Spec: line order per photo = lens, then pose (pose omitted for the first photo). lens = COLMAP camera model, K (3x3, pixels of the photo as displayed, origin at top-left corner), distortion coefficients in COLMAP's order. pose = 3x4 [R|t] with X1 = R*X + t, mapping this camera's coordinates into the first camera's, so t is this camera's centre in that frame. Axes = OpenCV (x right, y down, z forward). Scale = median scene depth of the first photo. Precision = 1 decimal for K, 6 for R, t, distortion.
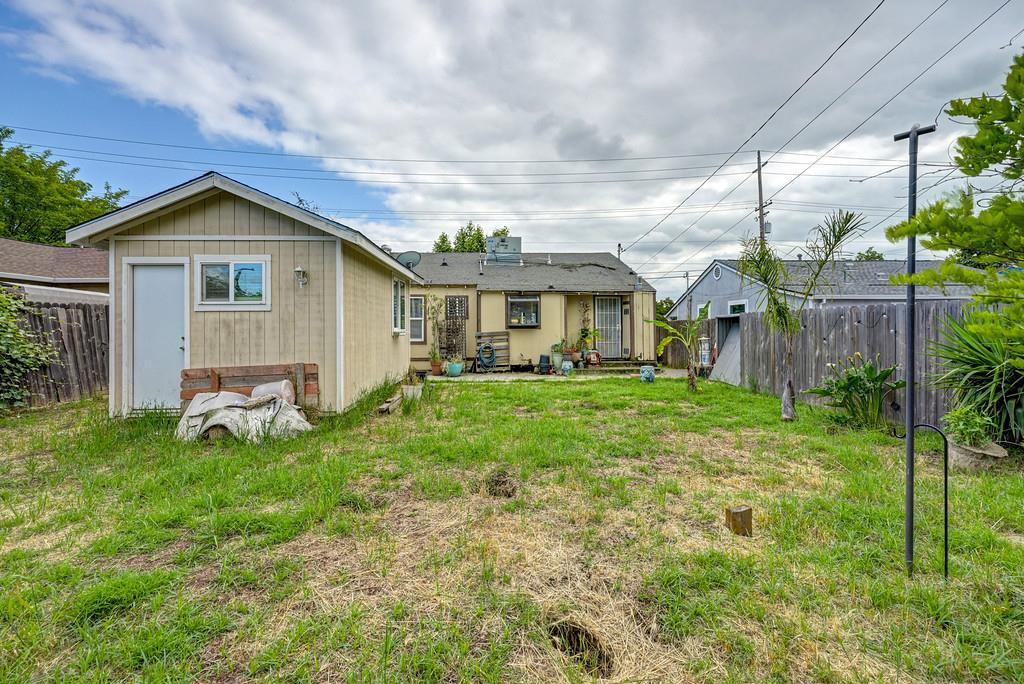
lens RADIAL K [[408.4, 0, 514.9], [0, 408.4, 336.2], [0, 0, 1]] dist [0.000299, 0.000403]
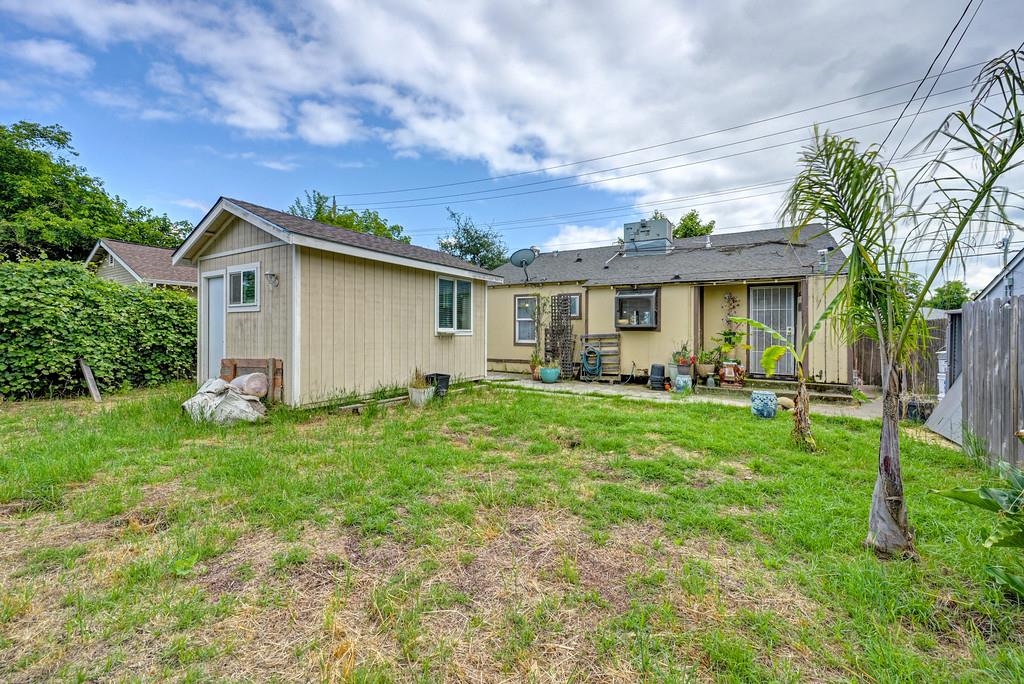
lens RADIAL K [[408.4, 0, 522.1], [0, 408.4, 326.4], [0, 0, 1]] dist [0.000299, 0.000403]
pose [[0.836202, 0.005702, -0.548391, 0.275240], [-0.021214, 0.999534, -0.021954, -0.004336], [0.548010, 0.029991, 0.835934, 0.200140]]
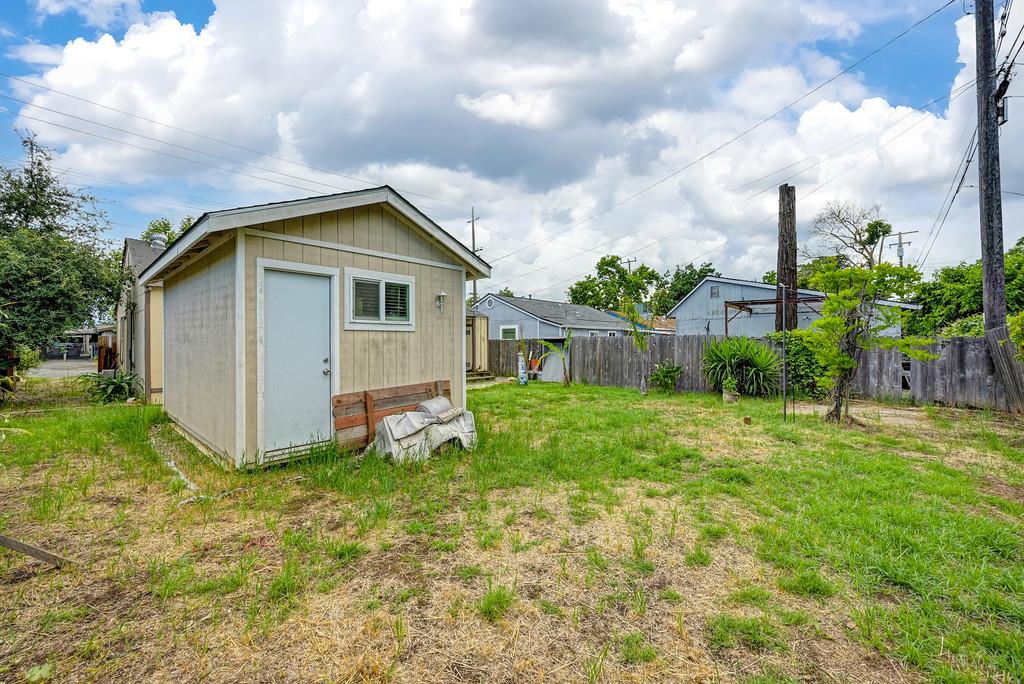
lens RADIAL K [[408.4, 0, 519.1], [0, 408.4, 346.0], [0, 0, 1]] dist [0.000299, 0.000403]
pose [[0.685768, -0.000082, 0.727820, -0.512020], [0.010752, 0.999892, -0.010018, -0.005438], [-0.727740, 0.014696, 0.685695, 0.047487]]
